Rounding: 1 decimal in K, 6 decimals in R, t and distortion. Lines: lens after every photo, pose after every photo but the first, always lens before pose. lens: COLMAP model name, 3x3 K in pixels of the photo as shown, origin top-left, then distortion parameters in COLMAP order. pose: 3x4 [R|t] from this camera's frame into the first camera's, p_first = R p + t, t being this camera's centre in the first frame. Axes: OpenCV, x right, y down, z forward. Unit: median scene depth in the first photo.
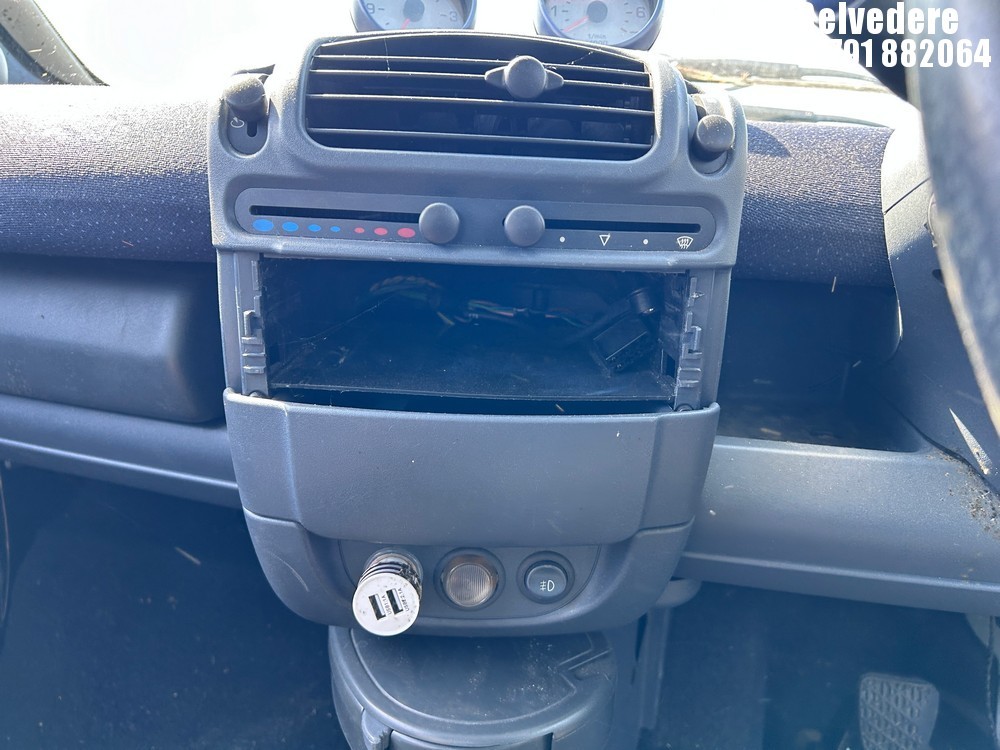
lens RADIAL K [[773.2, 0, 500.0], [0, 773.2, 375.0], [0, 0, 1]] dist [0.006811, -0.010608]
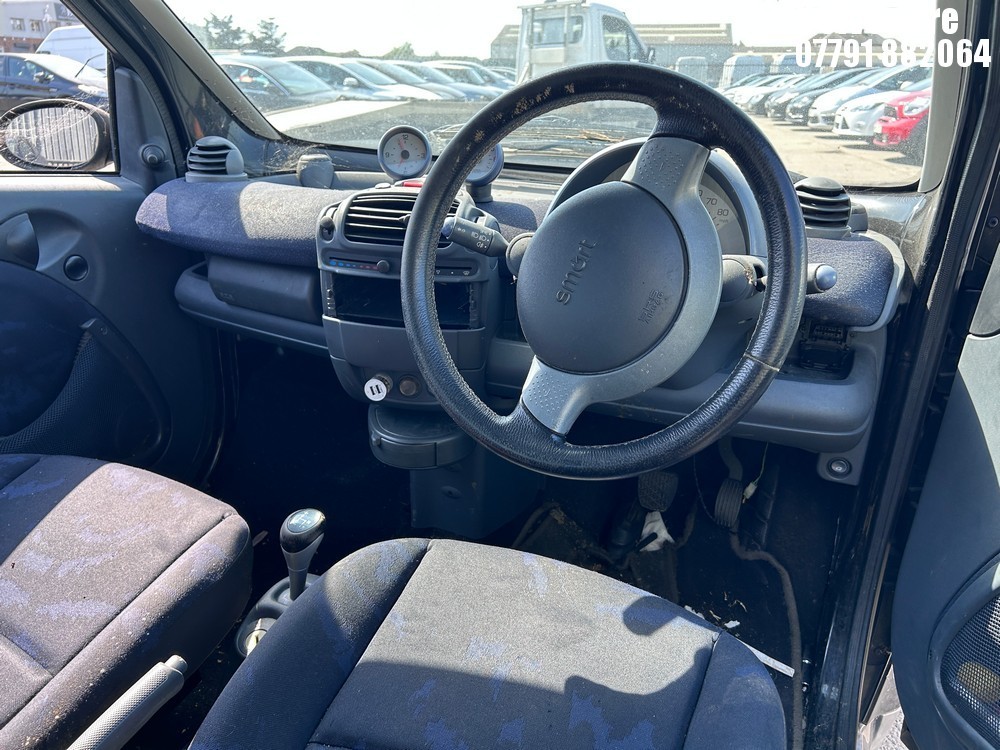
lens RADIAL K [[751.7, 0, 489.3], [0, 751.7, 385.3], [0, 0, 1]] dist [0.120494, -0.227324]
pose [[0.978590, 0.064640, -0.195407, 0.869547], [-0.037138, 0.989276, 0.141261, -0.147760], [0.202442, -0.130979, 0.970496, -1.761501]]
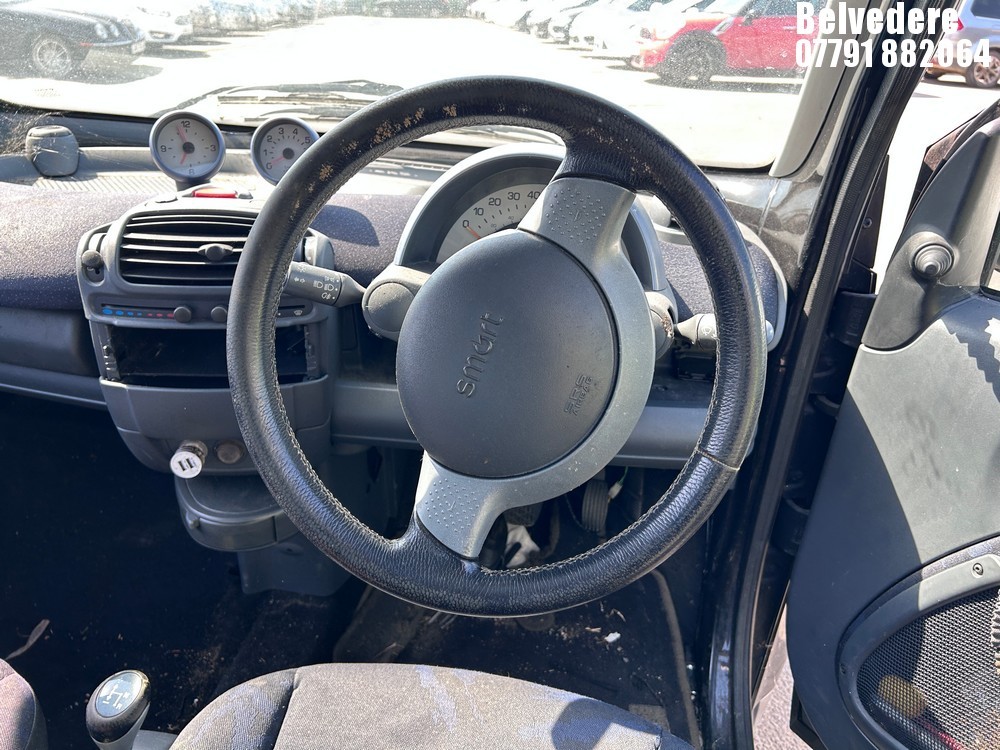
lens RADIAL K [[773.2, 0, 500.0], [0, 773.2, 375.0], [0, 0, 1]] dist [0.006811, -0.010608]
pose [[0.995784, -0.026973, 0.087674, 0.595036], [0.007331, 0.976135, 0.217040, -0.459086], [-0.091436, -0.215483, 0.972217, -1.268831]]
